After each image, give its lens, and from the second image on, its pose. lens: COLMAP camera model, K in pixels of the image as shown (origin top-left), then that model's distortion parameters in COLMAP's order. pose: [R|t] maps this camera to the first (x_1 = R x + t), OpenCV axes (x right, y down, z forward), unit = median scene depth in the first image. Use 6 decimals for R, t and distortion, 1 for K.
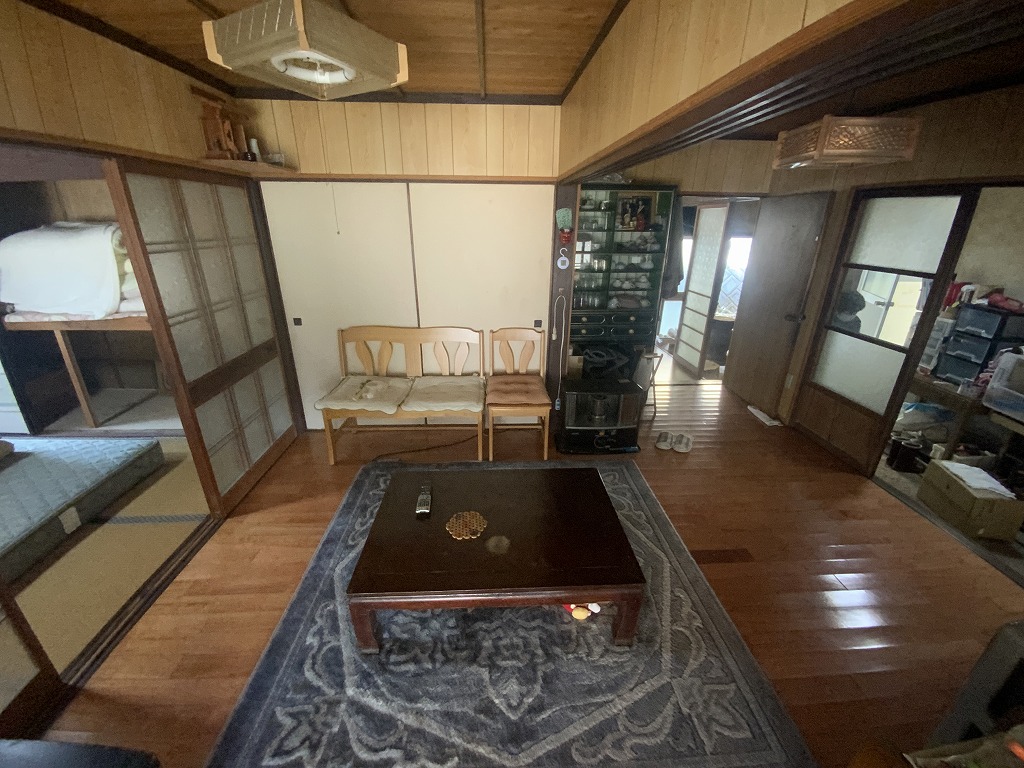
lens RADIAL K [[412.4, 0, 512.0], [0, 412.4, 384.0], [0, 0, 1]] dist [0.018539, -0.019586]
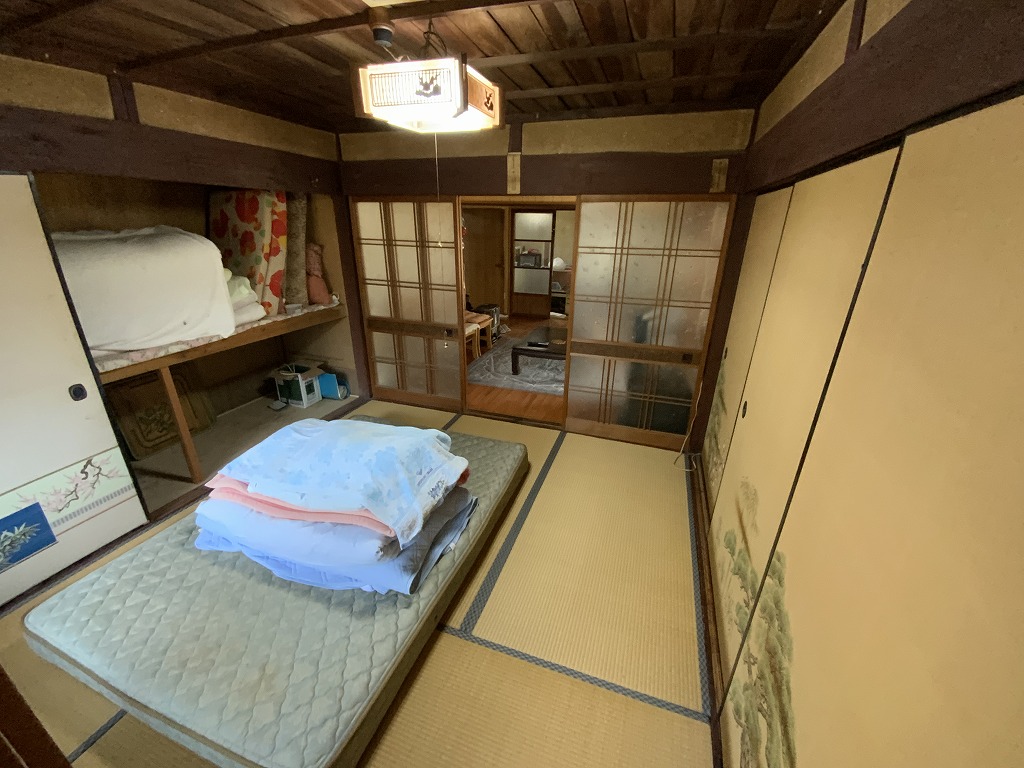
lens RADIAL K [[412.4, 0, 512.0], [0, 412.4, 384.0], [0, 0, 1]] dist [0.018539, -0.019586]
pose [[0.388124, -0.345667, 0.854326, -1.547387], [0.331646, 0.917281, 0.220471, -0.053466], [-0.859867, 0.197764, 0.470658, 0.038824]]
